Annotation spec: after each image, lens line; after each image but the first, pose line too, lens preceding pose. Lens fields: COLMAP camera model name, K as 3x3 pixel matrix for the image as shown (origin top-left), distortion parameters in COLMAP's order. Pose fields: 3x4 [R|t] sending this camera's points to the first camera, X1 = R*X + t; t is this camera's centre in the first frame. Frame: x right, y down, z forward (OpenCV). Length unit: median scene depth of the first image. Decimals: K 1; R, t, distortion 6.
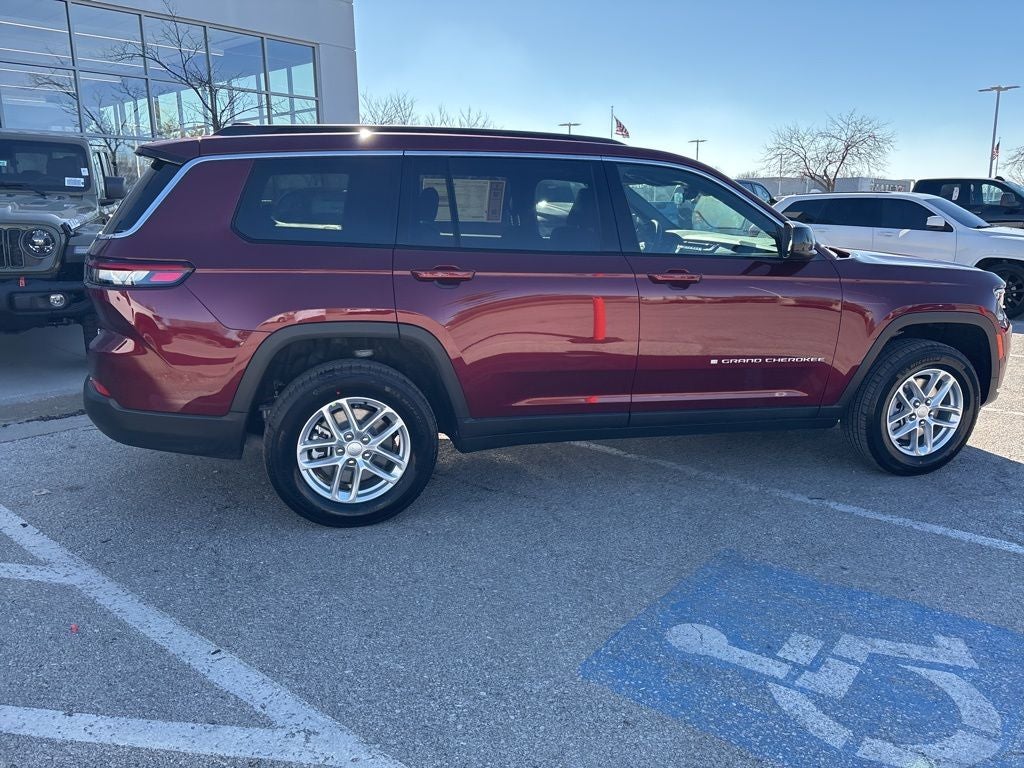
lens RADIAL K [[763.3, 0, 510.9], [0, 763.3, 379.7], [0, 0, 1]] dist [0.058409, -0.071775]
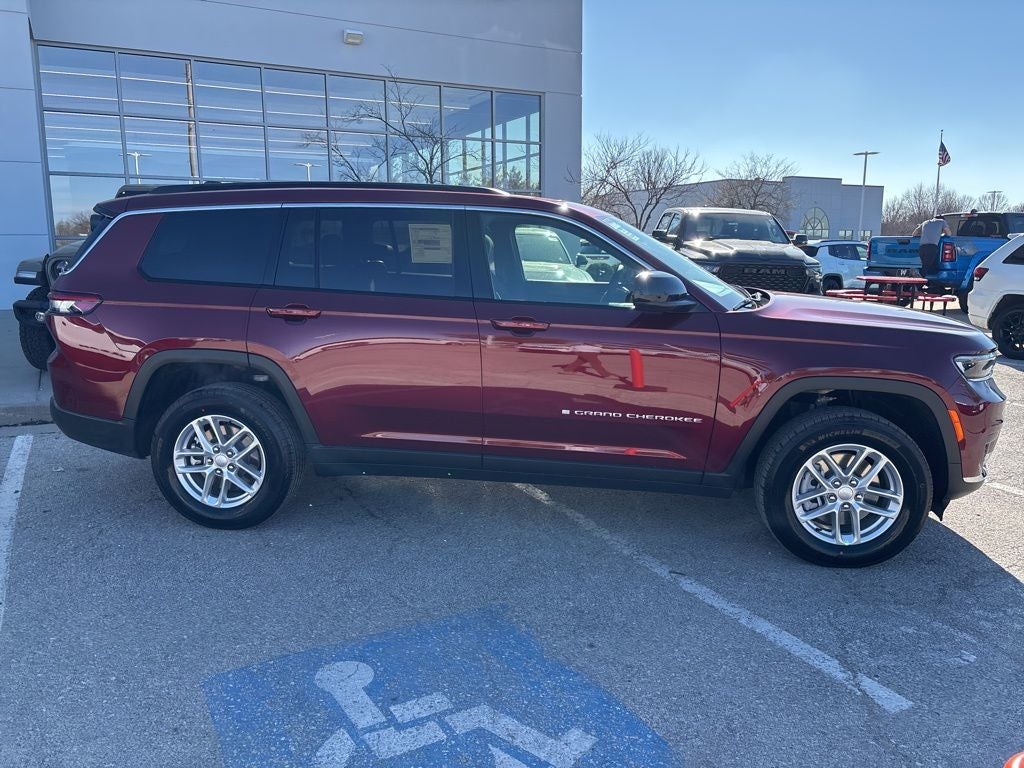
lens RADIAL K [[764.4, 0, 511.2], [0, 764.4, 374.5], [0, 0, 1]] dist [0.042946, -0.044752]
pose [[0.926560, 0.067220, -0.370091, 0.612695], [-0.085339, 0.995812, -0.032786, -0.036892], [0.366338, 0.061961, 0.928417, 0.082399]]
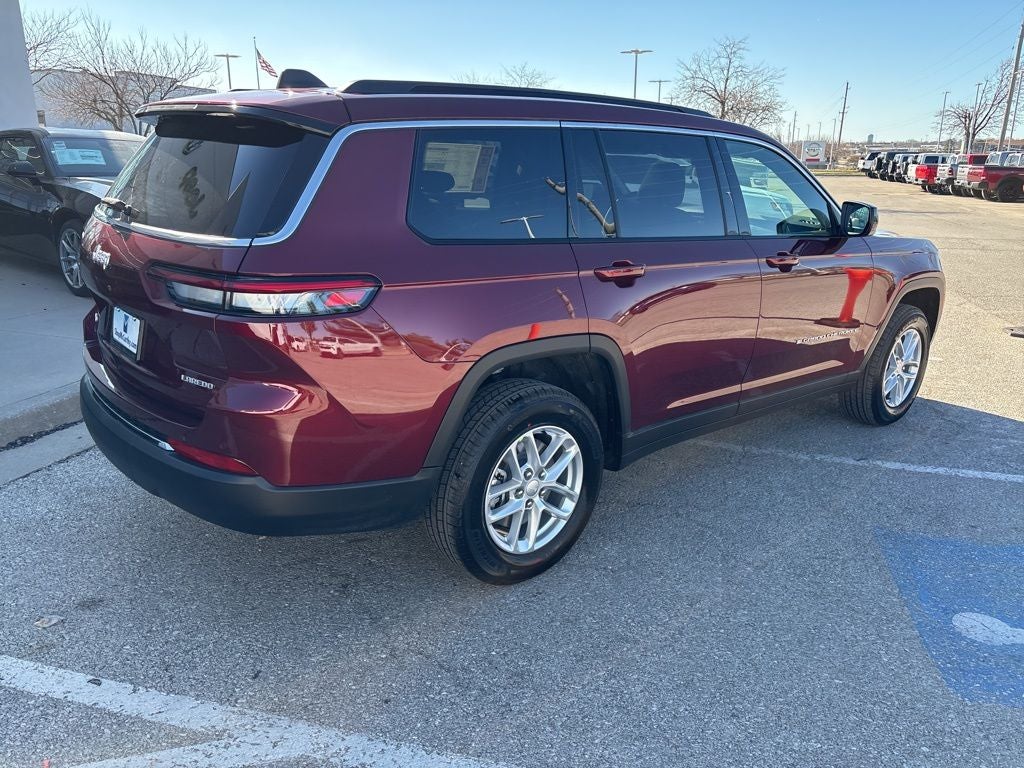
lens RADIAL K [[763.3, 0, 510.9], [0, 763.3, 379.7], [0, 0, 1]] dist [0.058409, -0.071775]
pose [[0.904433, -0.103413, 0.413891, -0.553172], [0.073638, 0.993456, 0.087309, -0.099240], [-0.420211, -0.048487, 0.906130, 0.264154]]
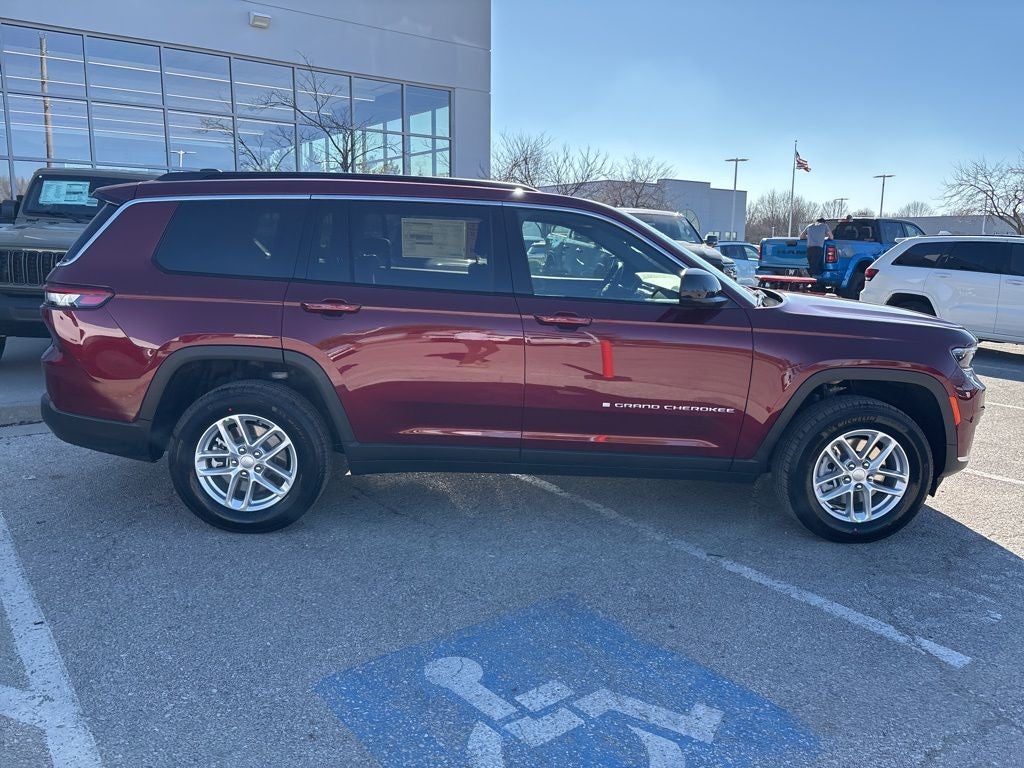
lens RADIAL K [[764.4, 0, 511.2], [0, 764.4, 374.5], [0, 0, 1]] dist [0.042946, -0.044752]
pose [[0.974045, 0.058599, -0.218638, 0.396294], [-0.068933, 0.996822, -0.039932, -0.016127], [0.215603, 0.053967, 0.974989, 0.000274]]
